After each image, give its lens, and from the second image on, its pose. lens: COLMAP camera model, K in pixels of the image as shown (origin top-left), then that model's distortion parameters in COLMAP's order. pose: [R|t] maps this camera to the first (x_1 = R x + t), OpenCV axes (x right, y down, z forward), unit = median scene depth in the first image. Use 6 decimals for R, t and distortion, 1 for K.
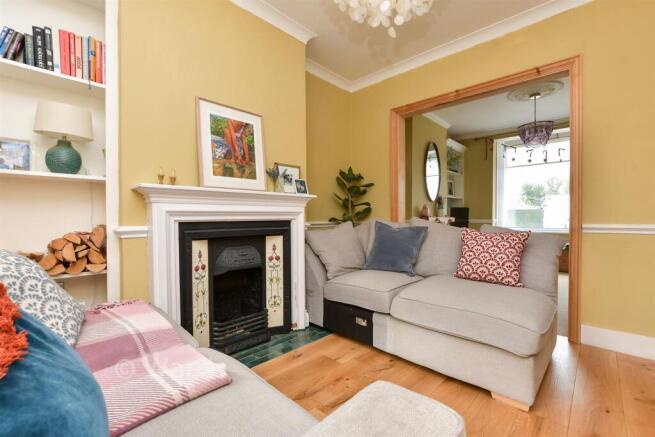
lens RADIAL K [[289.6, 0, 326.8], [0, 289.6, 219.9], [0, 0, 1]] dist [-0.002174, -0.000209]
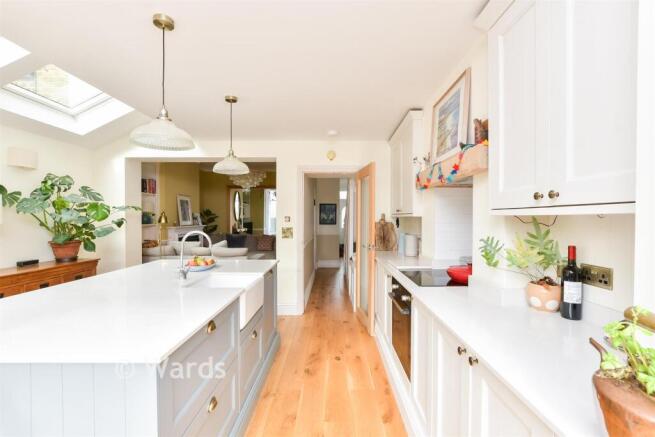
lens RADIAL K [[289.6, 0, 327.1], [0, 289.6, 219.3], [0, 0, 1]] dist [-0.002174, -0.000209]
pose [[0.732332, 0.003280, 0.680940, -0.492147], [0.001475, 0.999978, -0.006402, -0.055147], [-0.680947, 0.005693, 0.732311, -0.804086]]
